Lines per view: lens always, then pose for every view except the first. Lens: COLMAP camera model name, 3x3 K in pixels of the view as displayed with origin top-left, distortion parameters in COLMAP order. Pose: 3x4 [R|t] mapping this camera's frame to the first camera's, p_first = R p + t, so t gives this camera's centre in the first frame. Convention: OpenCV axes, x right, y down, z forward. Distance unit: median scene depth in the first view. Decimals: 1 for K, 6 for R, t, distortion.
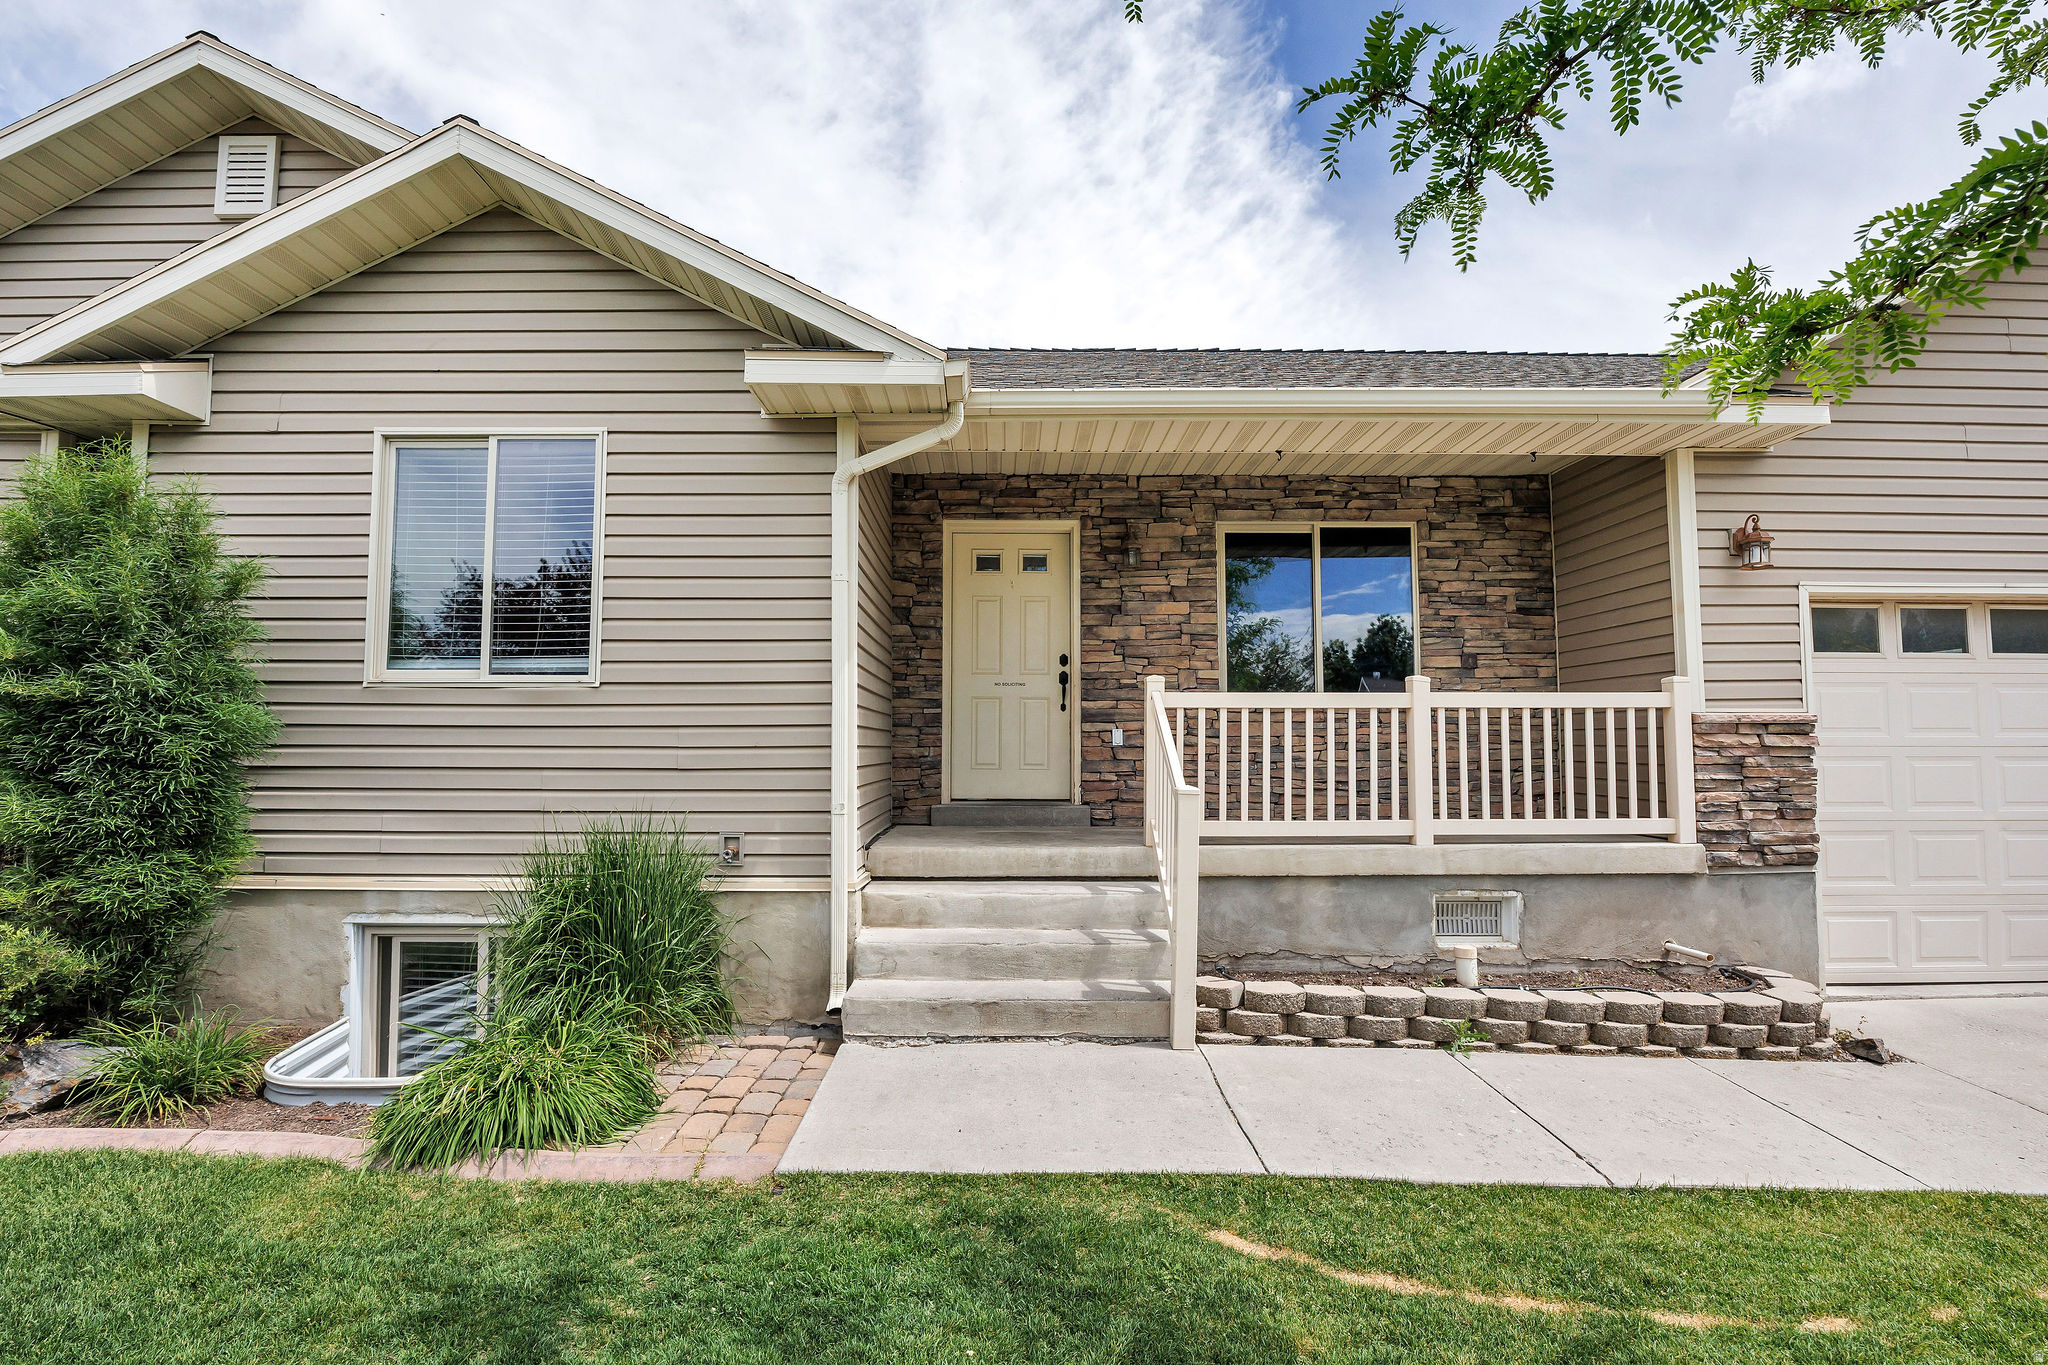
lens RADIAL K [[913.3, 0, 1021.9], [0, 913.3, 716.0], [0, 0, 1]] dist [-0.020204, 0.000464]
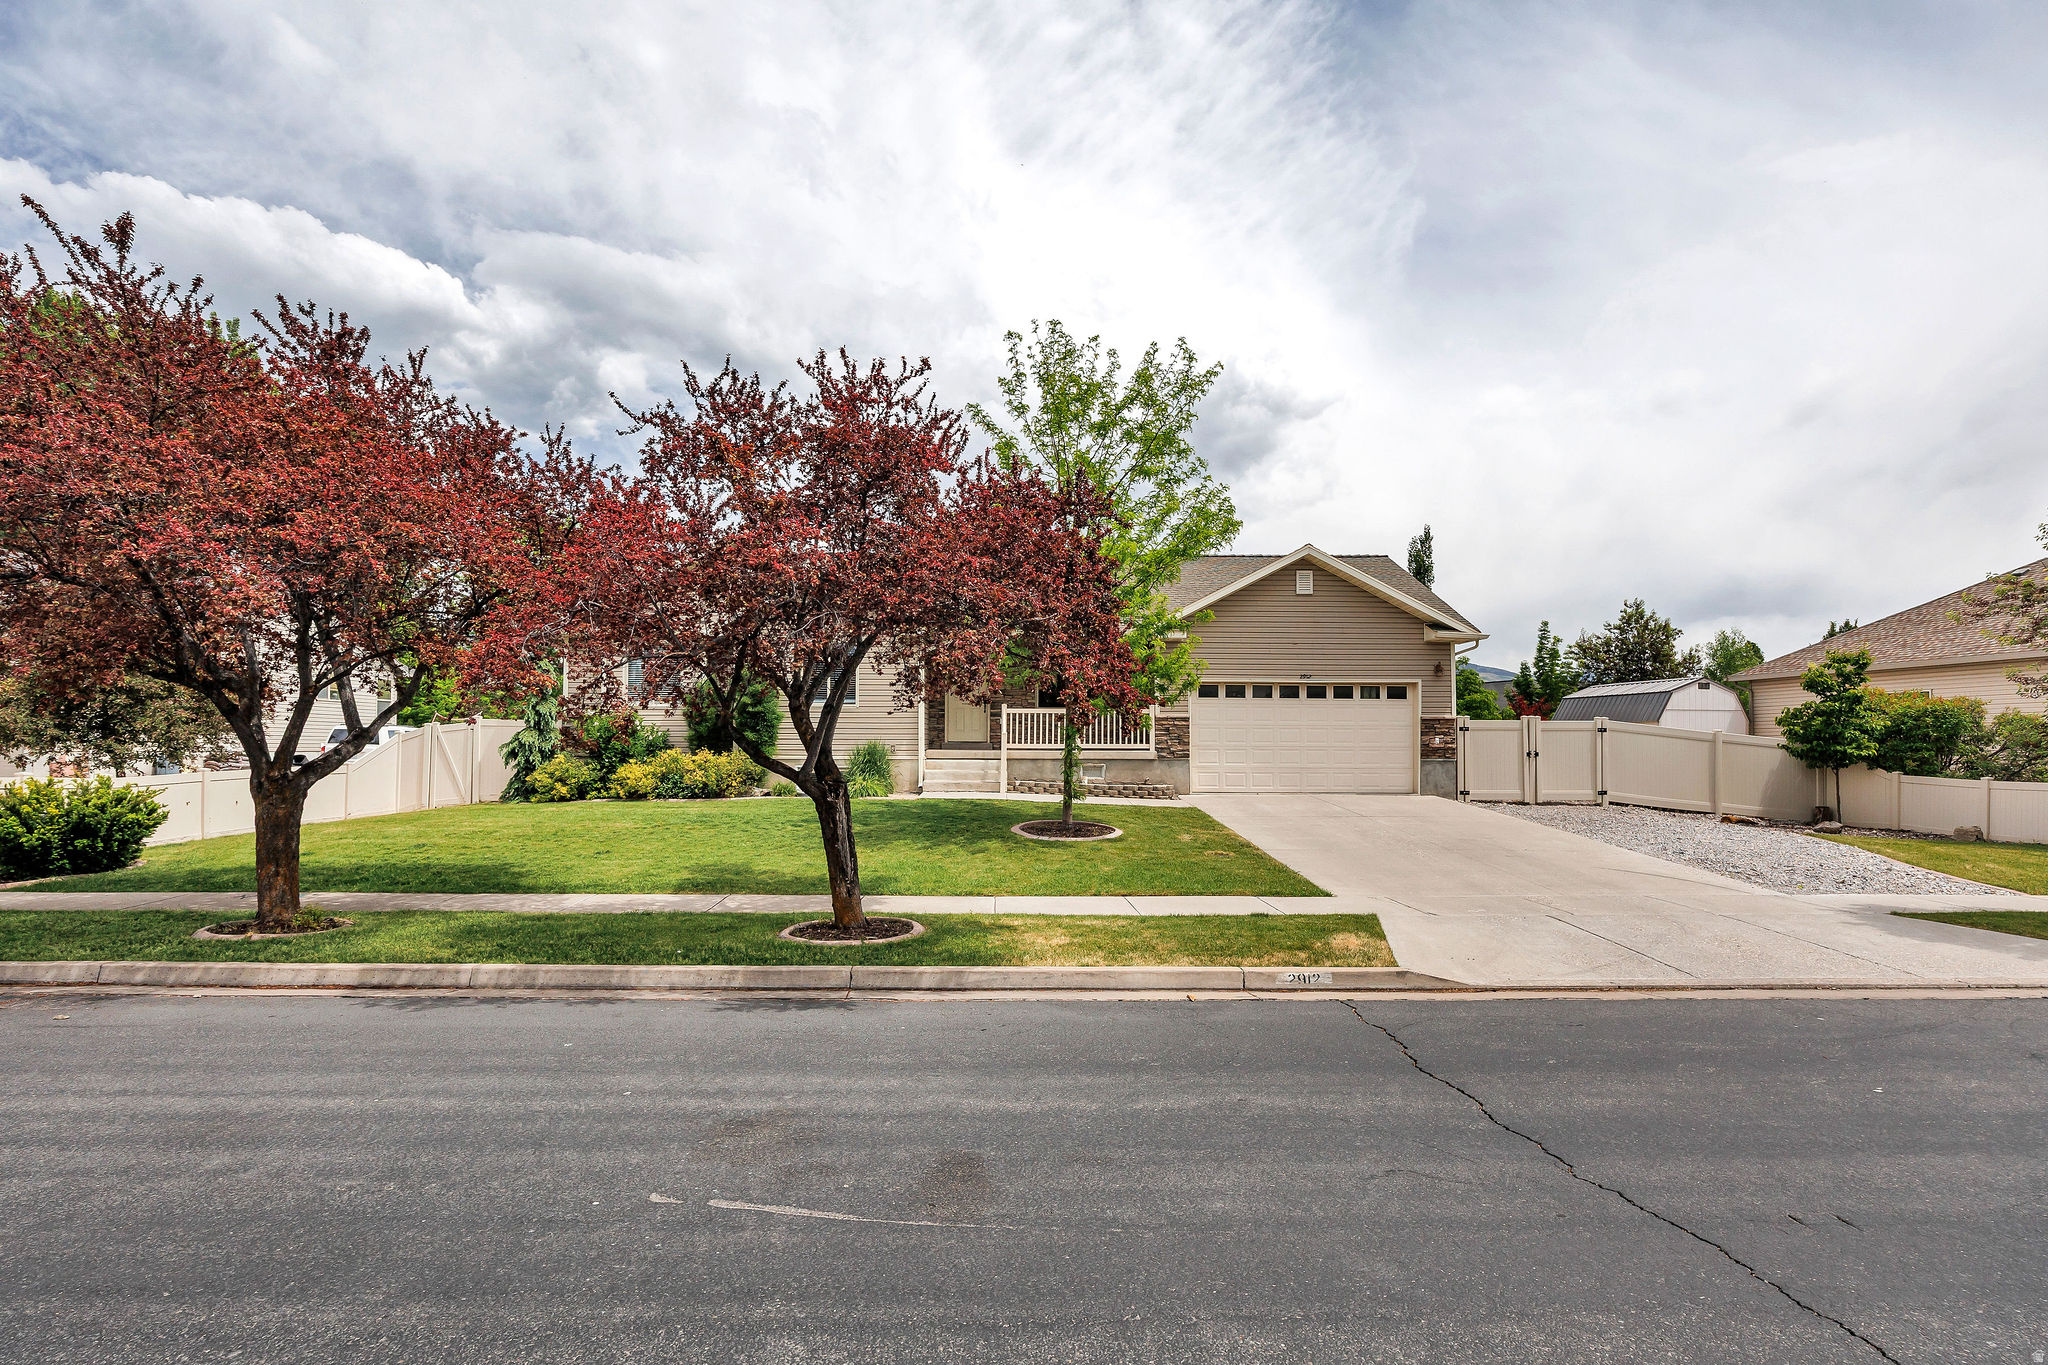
lens RADIAL K [[968.5, 0, 1033.6], [0, 968.5, 757.0], [0, 0, 1]] dist [-0.000079, 0.000155]
pose [[0.999879, 0.003153, 0.015205, 0.201803], [-0.003858, 0.998910, 0.046520, -0.014333], [-0.015042, -0.046573, 0.998802, -2.860264]]
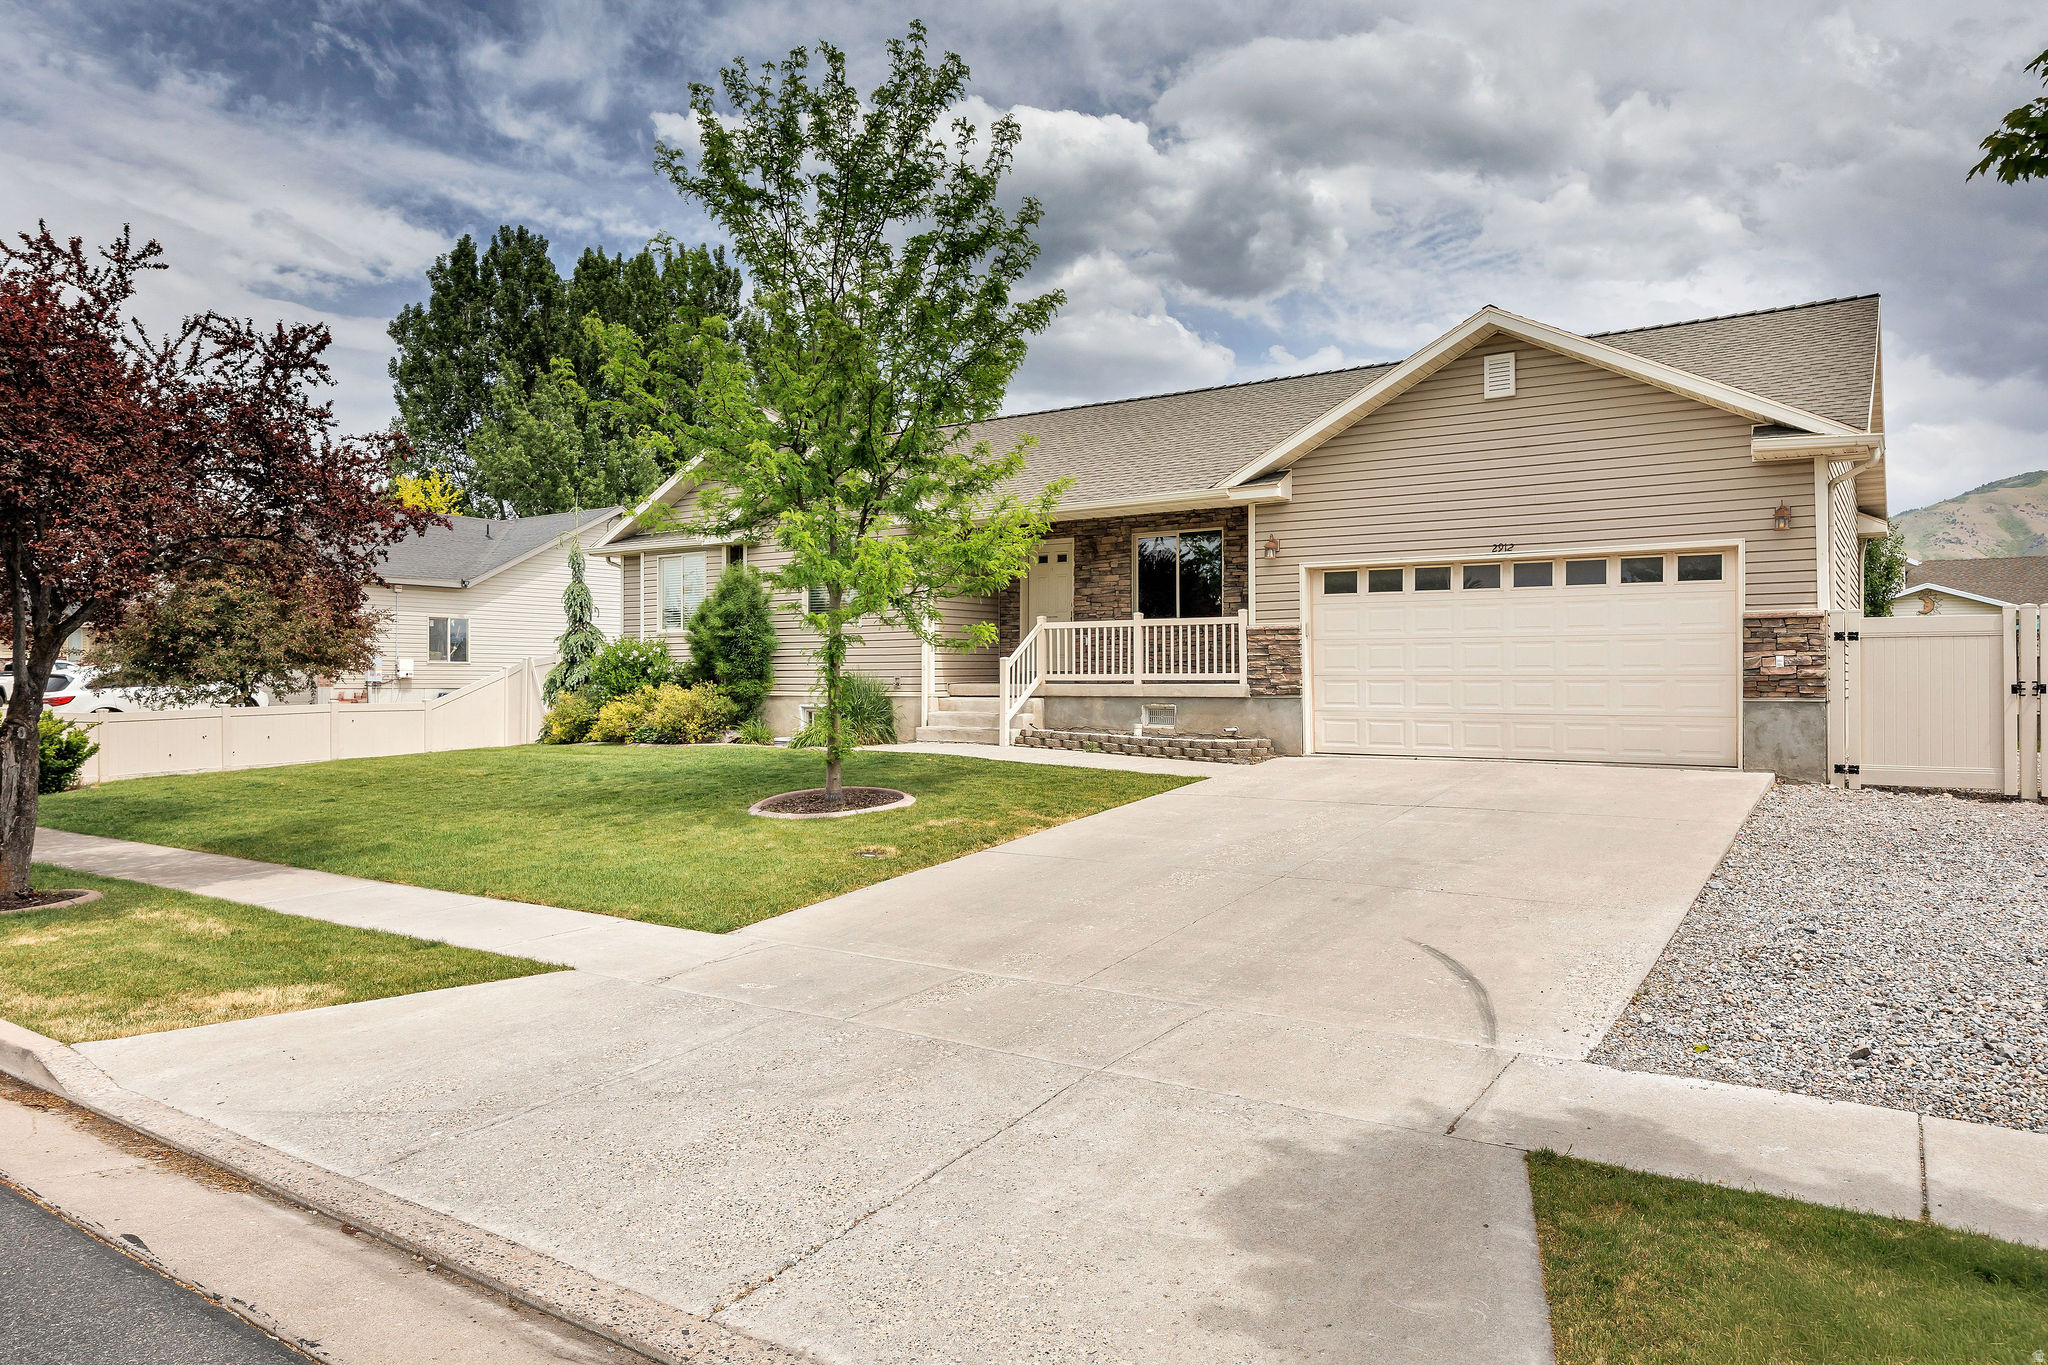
lens RADIAL K [[1322.9, 0, 1024.0], [0, 1322.9, 682.5], [0, 0, 1]] dist [-0.004404, 0.001128]
pose [[0.822379, -0.000318, -0.568940, 2.145692], [0.026129, 0.998966, 0.037209, 0.001019], [0.568340, -0.045466, 0.821537, -1.988951]]
